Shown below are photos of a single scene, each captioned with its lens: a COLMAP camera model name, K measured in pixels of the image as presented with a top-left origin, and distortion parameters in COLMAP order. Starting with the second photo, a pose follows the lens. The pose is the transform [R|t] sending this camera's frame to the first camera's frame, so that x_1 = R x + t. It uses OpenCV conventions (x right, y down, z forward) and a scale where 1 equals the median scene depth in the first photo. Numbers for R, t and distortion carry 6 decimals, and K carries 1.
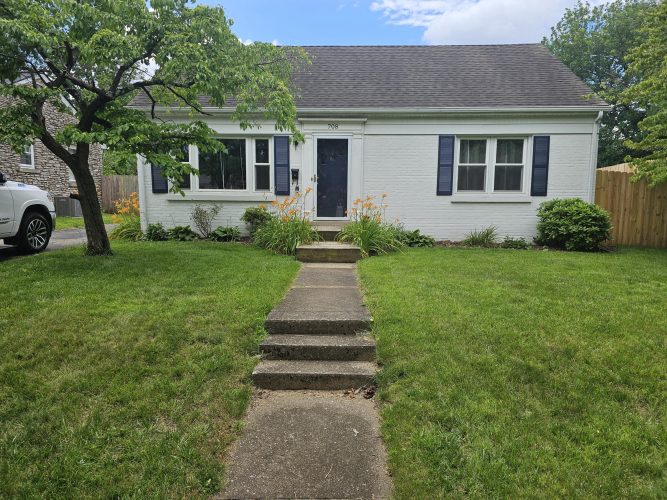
lens RADIAL K [[446.0, 0, 333.5], [0, 446.0, 250.0], [0, 0, 1]] dist [0.073150, -0.073098]
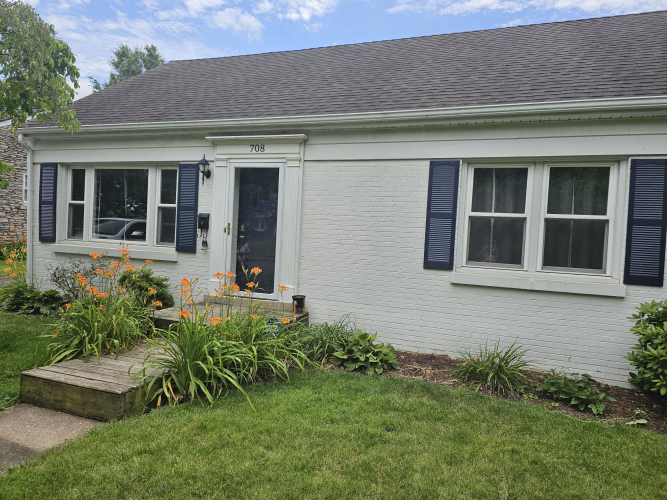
lens RADIAL K [[446.0, 0, 333.5], [0, 446.0, 250.0], [0, 0, 1]] dist [0.073150, -0.073098]
pose [[0.942796, 0.052509, -0.329210, 0.305484], [-0.082973, 0.993402, -0.079172, -0.092626], [0.322881, 0.101958, 0.940932, 0.452986]]
